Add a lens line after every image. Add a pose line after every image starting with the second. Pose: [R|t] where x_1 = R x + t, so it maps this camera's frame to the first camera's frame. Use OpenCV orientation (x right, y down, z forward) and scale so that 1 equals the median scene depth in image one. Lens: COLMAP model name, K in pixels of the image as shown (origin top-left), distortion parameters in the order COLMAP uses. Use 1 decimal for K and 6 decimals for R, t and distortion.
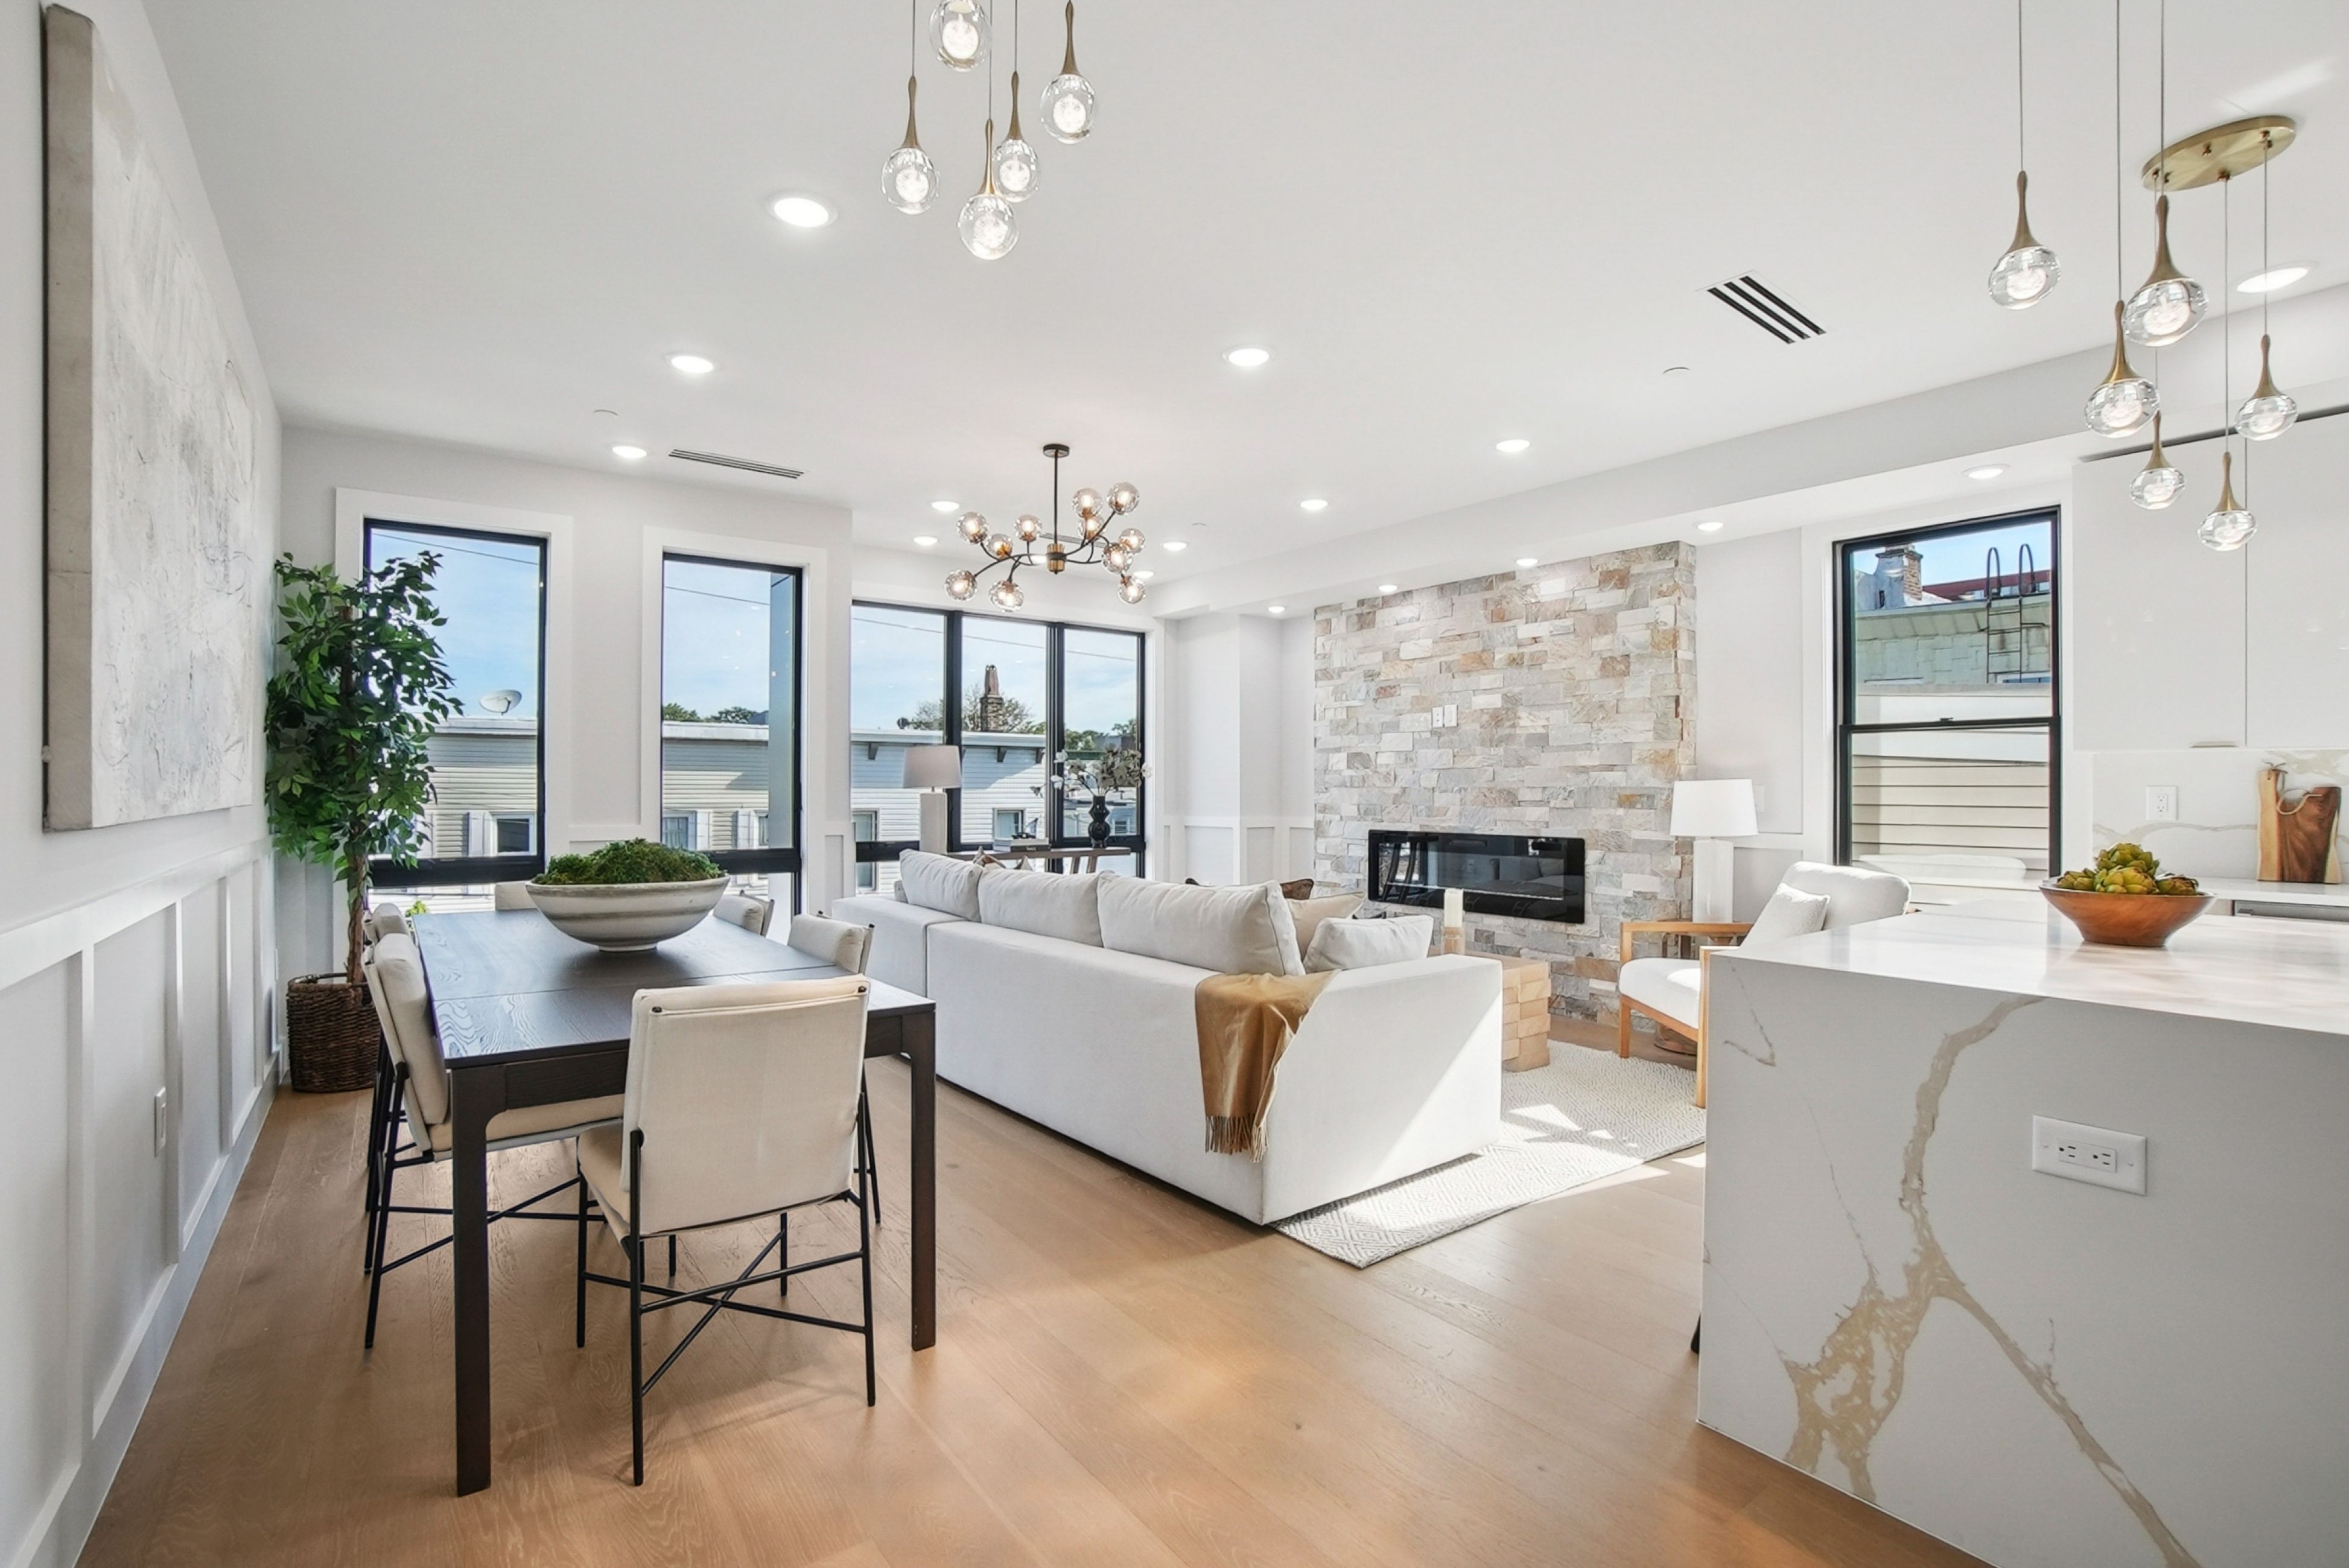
lens RADIAL K [[1056.2, 0, 1140.2], [0, 1056.2, 794.5], [0, 0, 1]] dist [-0.060851, 0.022555]
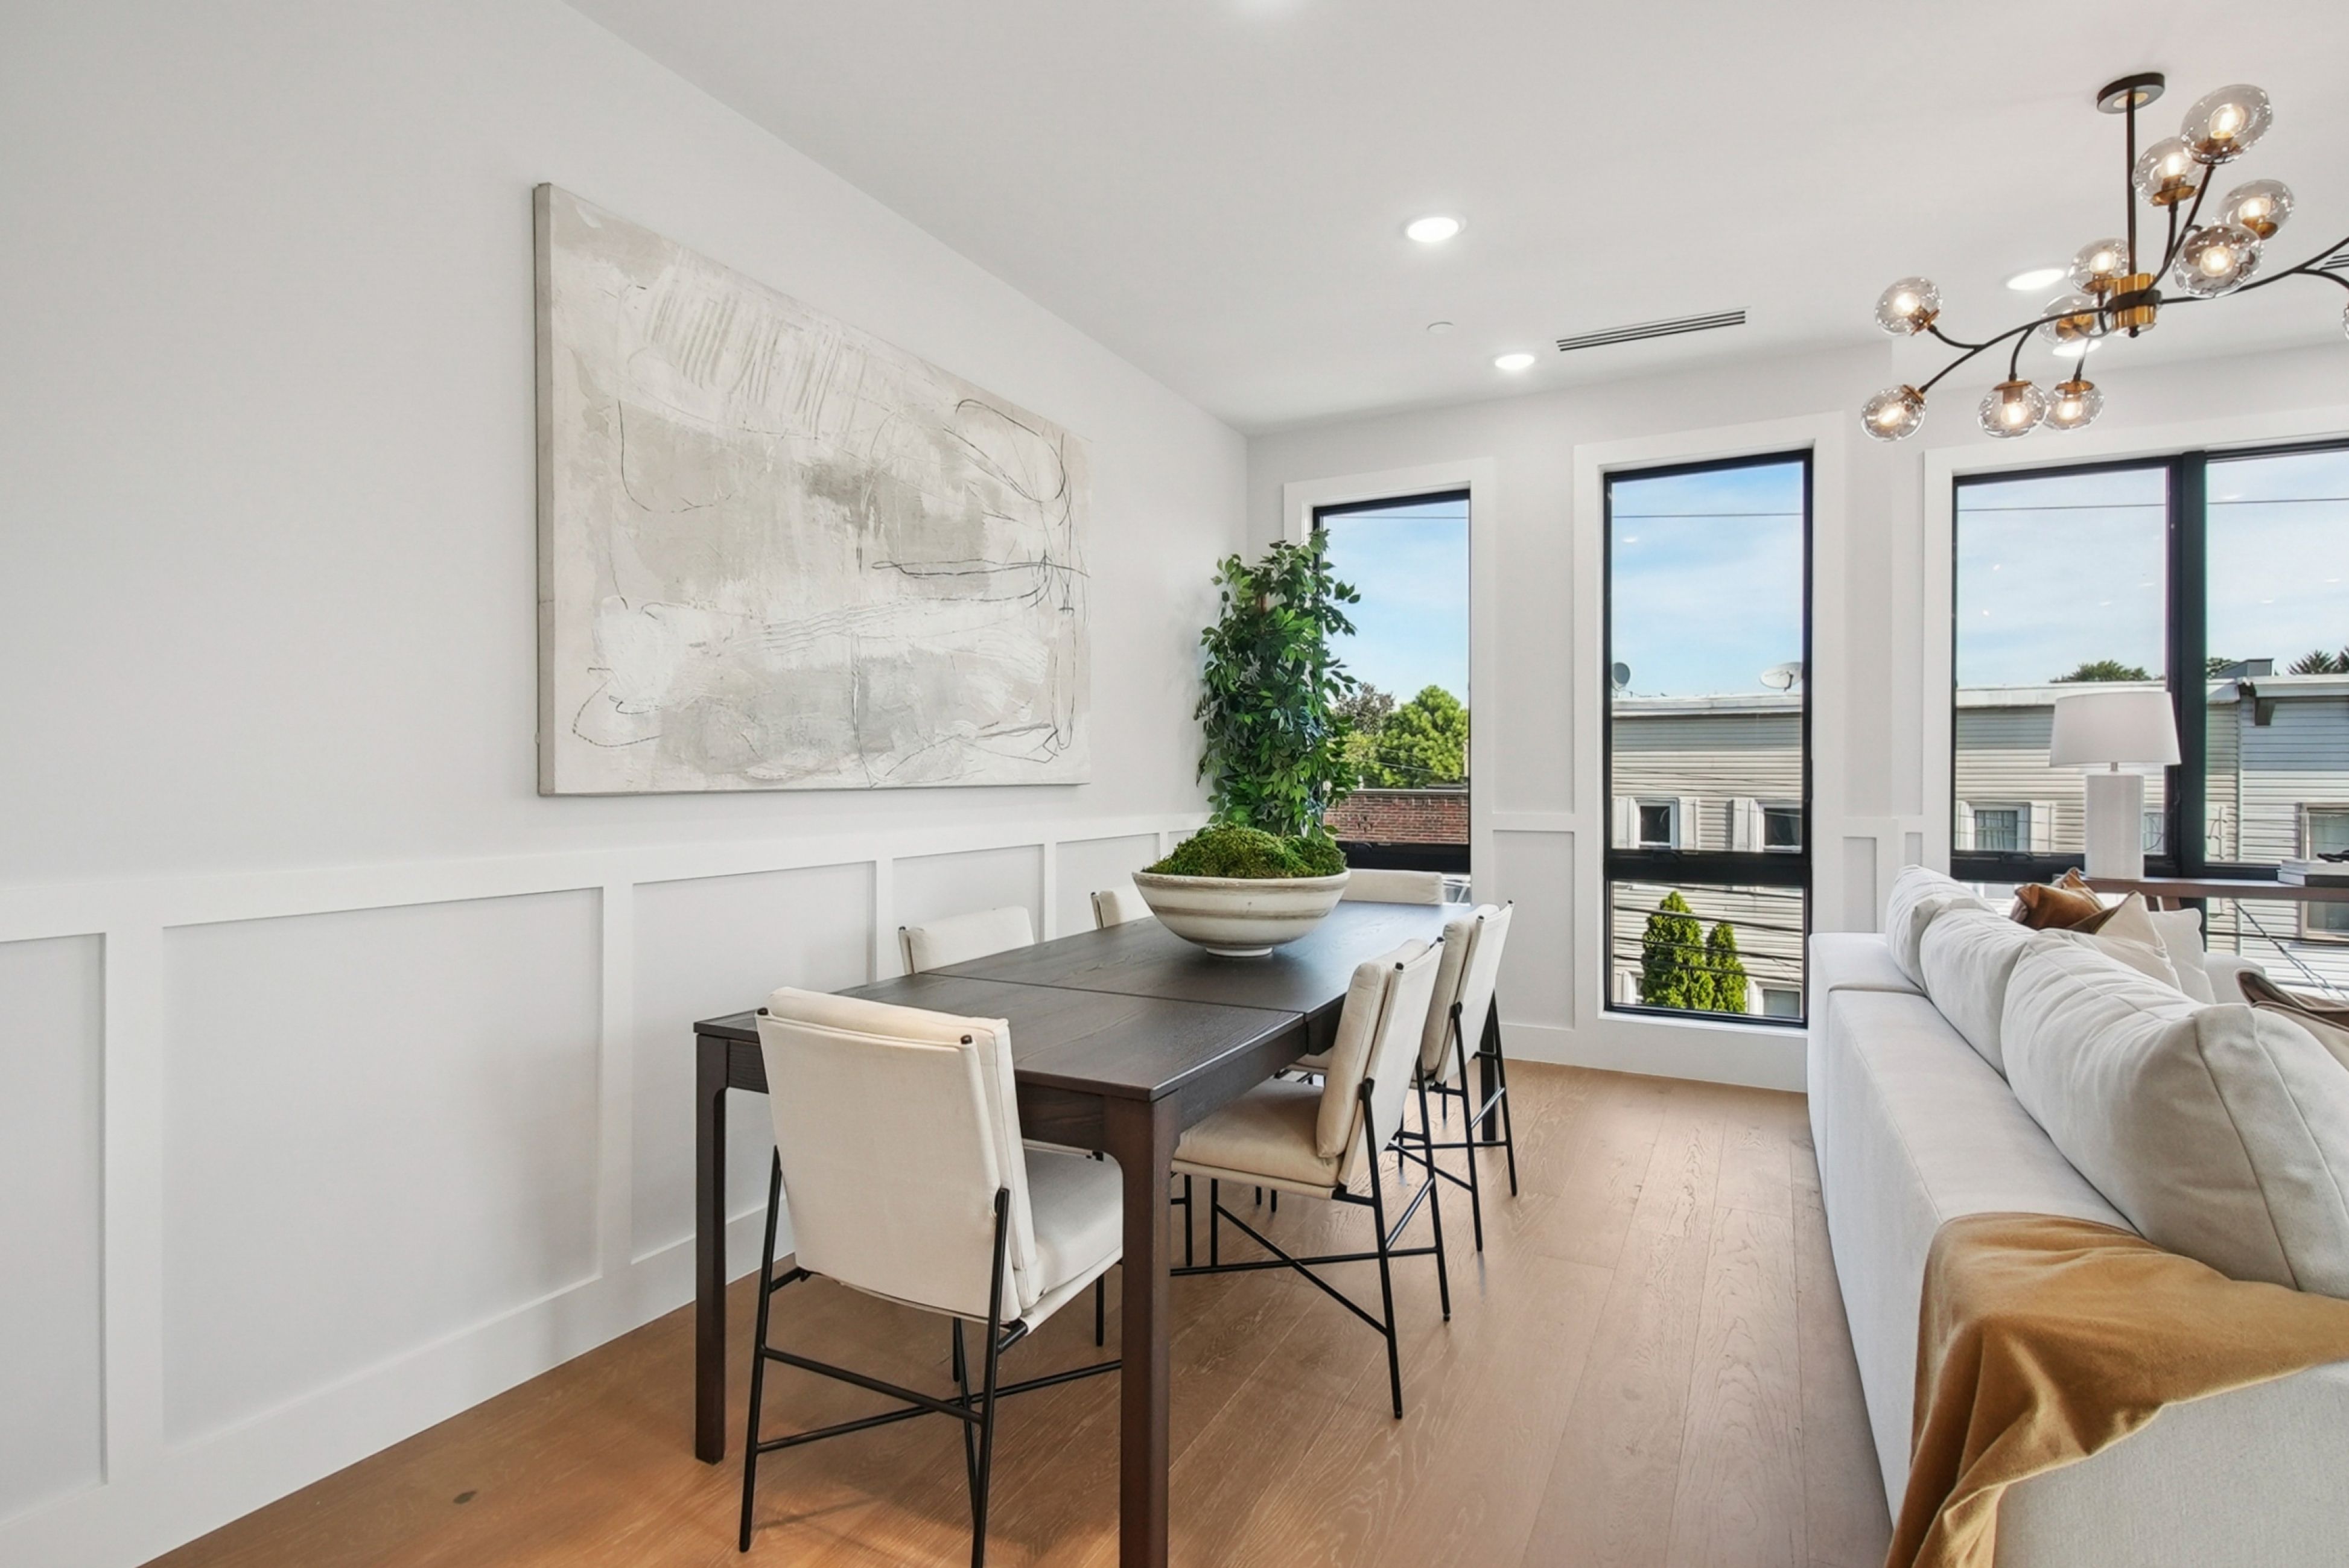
lens RADIAL K [[1156.5, 0, 1139.1], [0, 1156.5, 776.0], [0, 0, 1]] dist [0.004295, -0.008842]
pose [[0.432510, -0.002758, -0.901625, 0.175844], [-0.002235, 0.999989, -0.004131, 0.003925], [0.901626, 0.003802, 0.432499, 0.276483]]
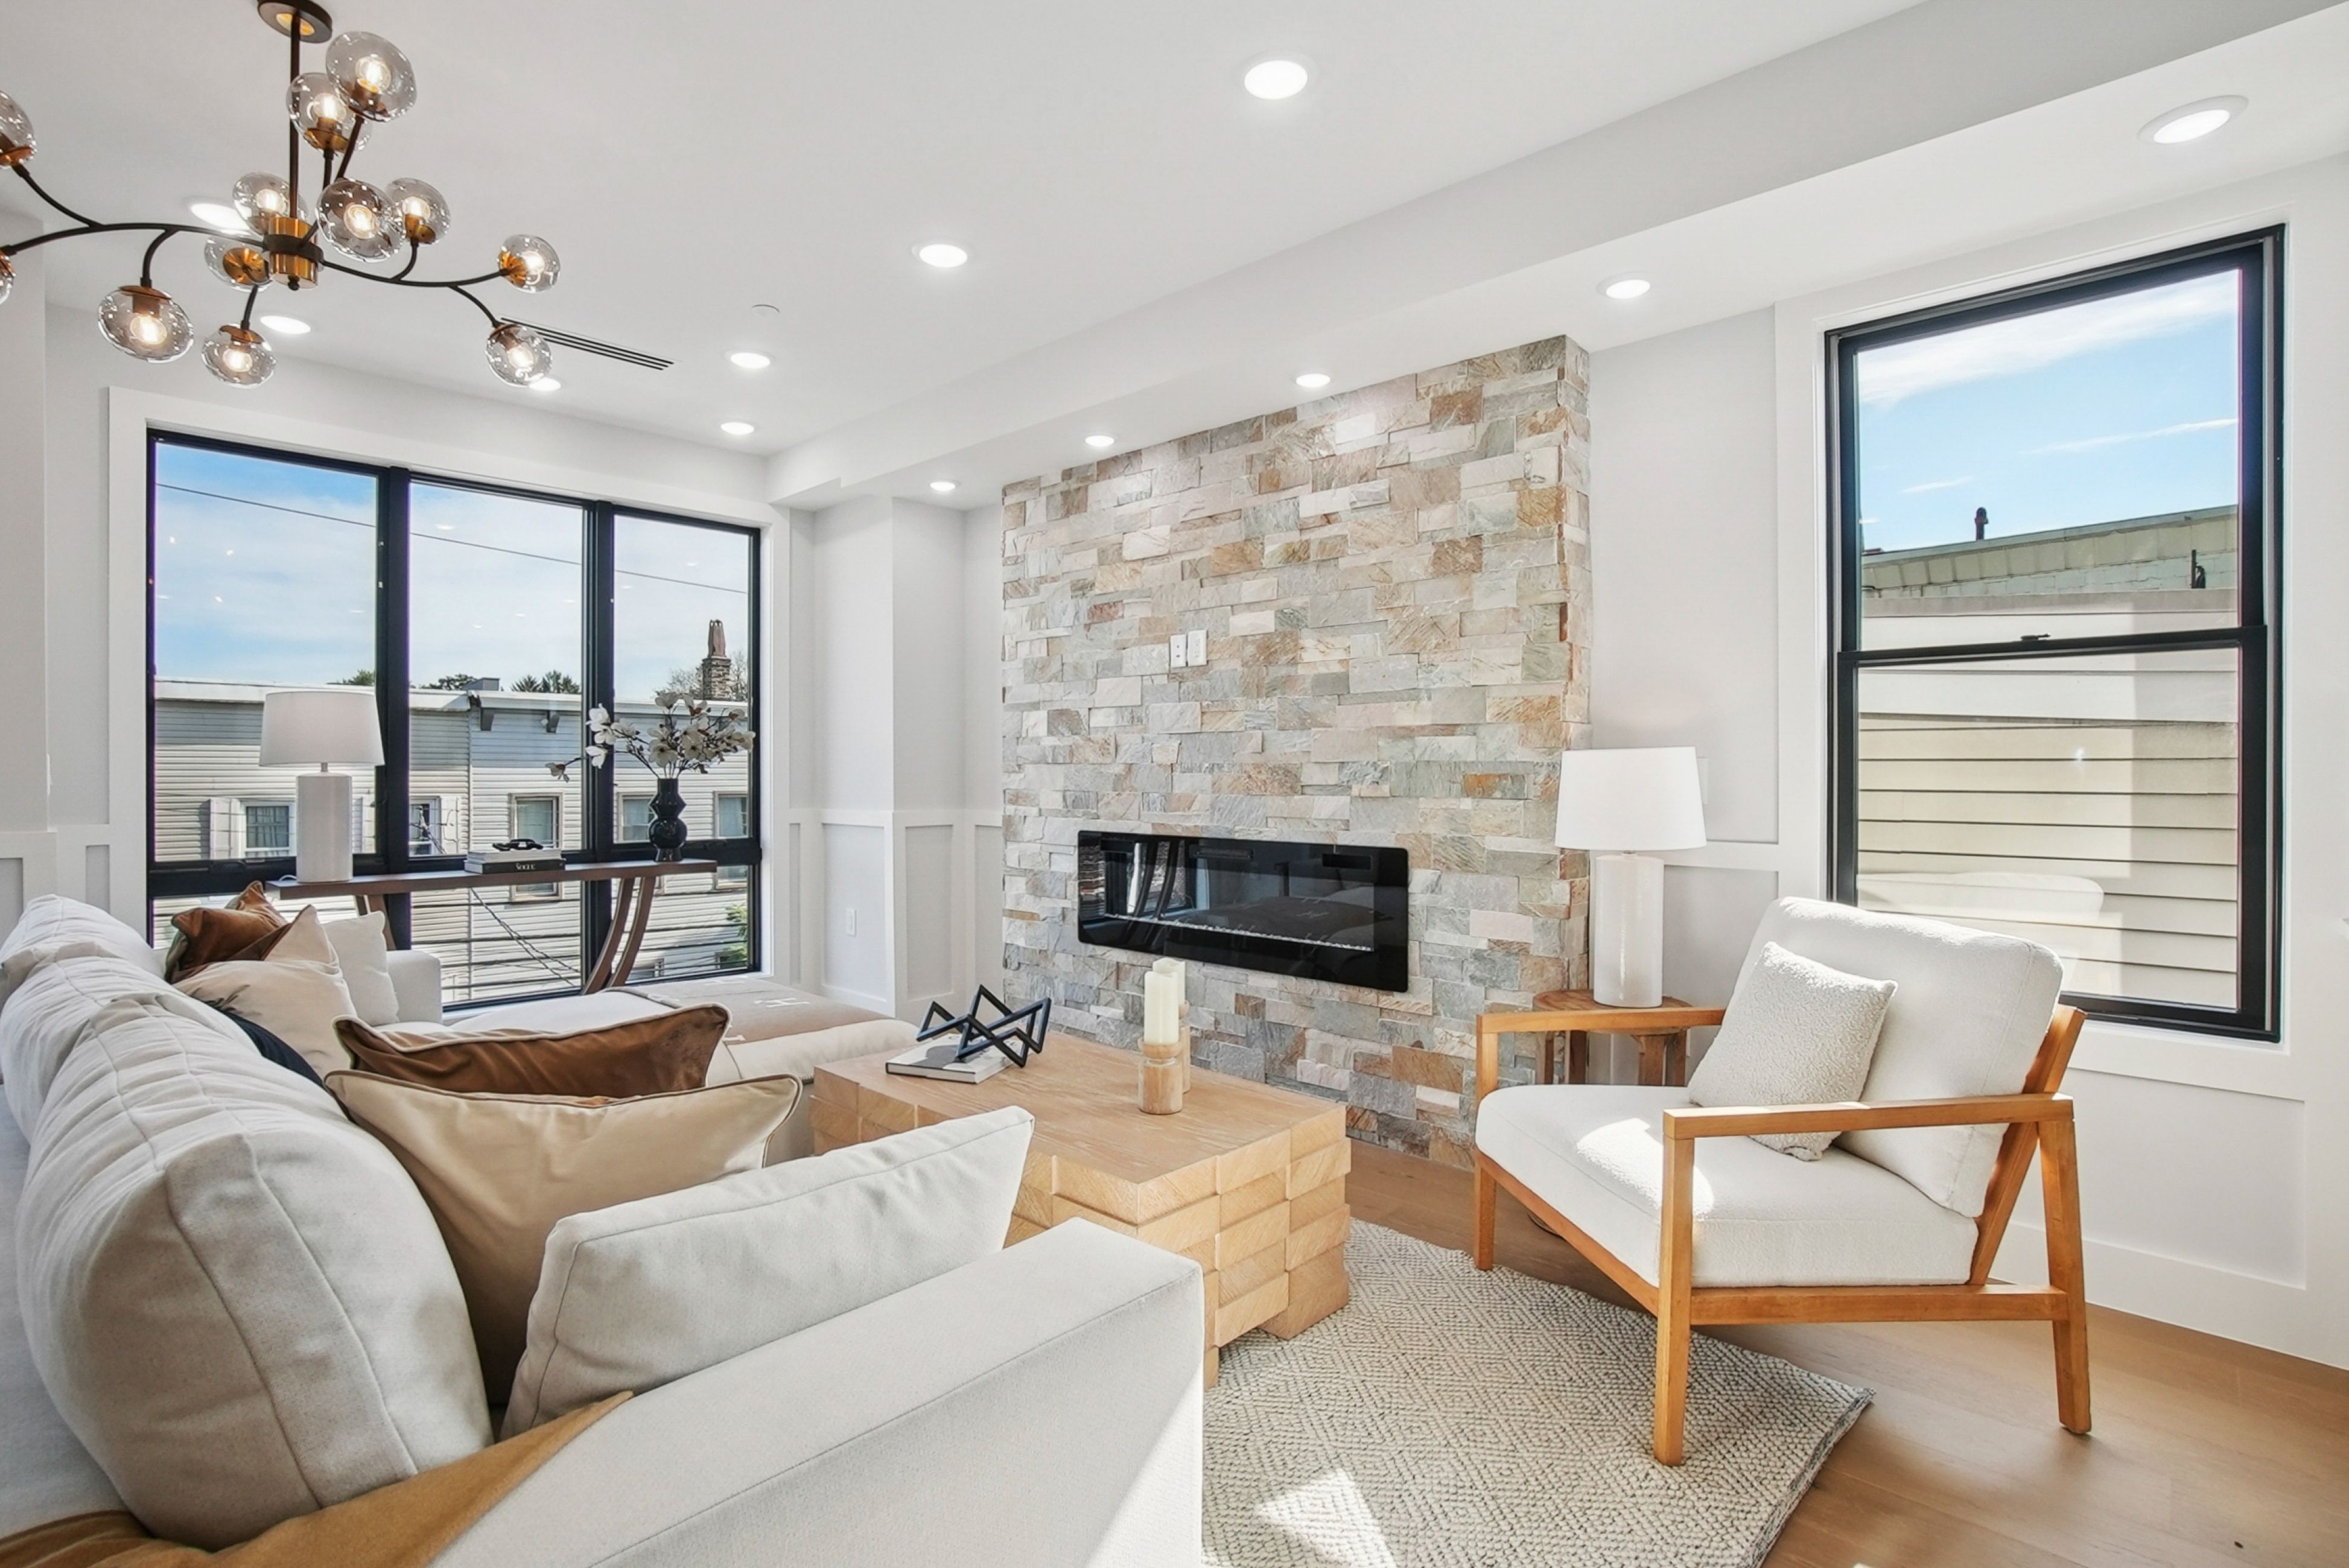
lens RADIAL K [[1116.3, 0, 1133.2], [0, 1116.3, 777.2], [0, 0, 1]] dist [-0.048654, 0.021251]
pose [[0.984944, -0.003319, 0.172843, 0.160254], [0.002903, 0.999992, 0.002660, -0.000607], [-0.172850, -0.002118, 0.984946, 0.398807]]
